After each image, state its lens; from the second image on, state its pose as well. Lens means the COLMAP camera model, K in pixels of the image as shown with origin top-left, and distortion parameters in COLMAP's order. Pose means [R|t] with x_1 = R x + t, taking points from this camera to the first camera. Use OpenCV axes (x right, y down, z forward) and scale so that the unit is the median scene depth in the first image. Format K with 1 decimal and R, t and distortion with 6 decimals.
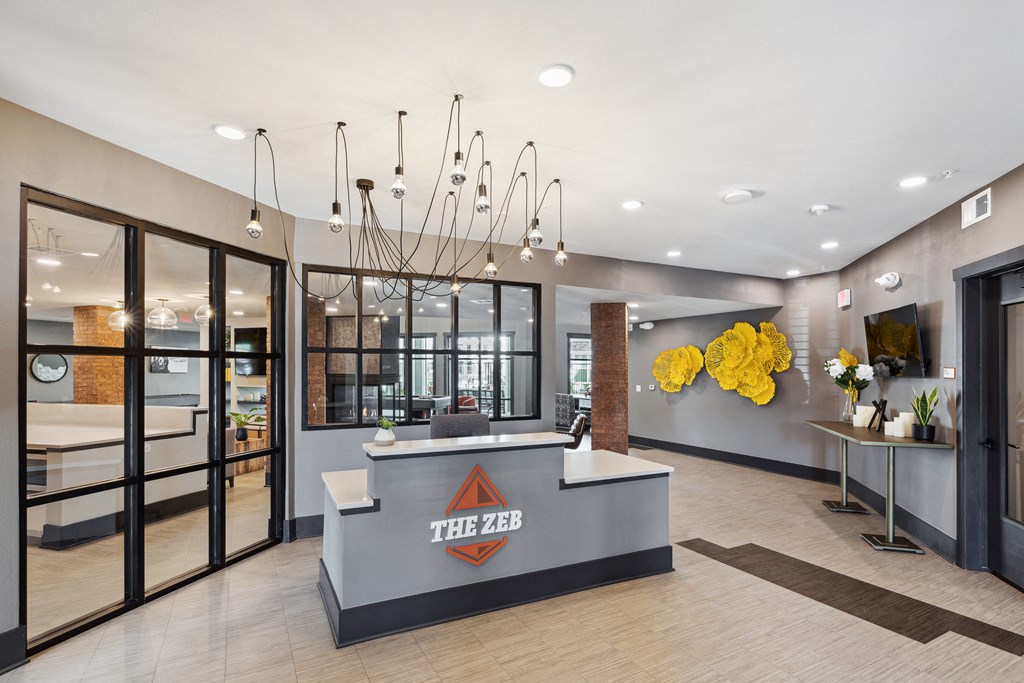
lens RADIAL K [[510.3, 0, 510.8], [0, 510.3, 366.5], [0, 0, 1]] dist [-0.000469, -0.000066]
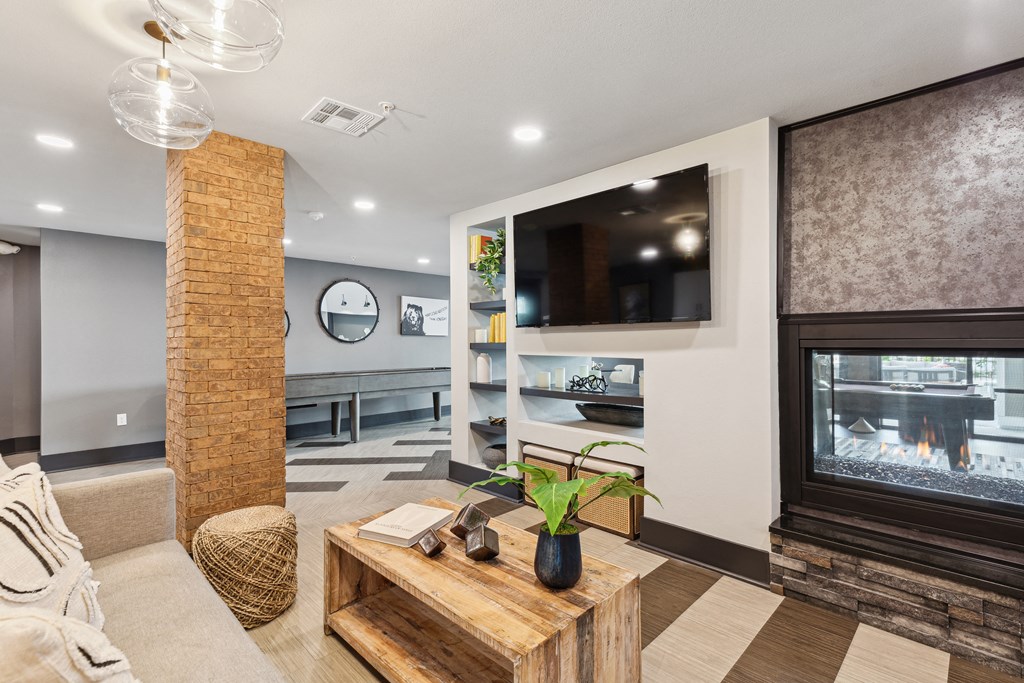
lens RADIAL K [[466.7, 0, 512.0], [0, 466.7, 341.5], [0, 0, 1]] dist [0.000242, 0.000009]
pose [[0.885552, -0.007143, -0.464485, -0.355049], [0.005813, 0.999974, -0.004294, 0.029498], [0.464503, 0.001103, 0.885571, 0.640904]]
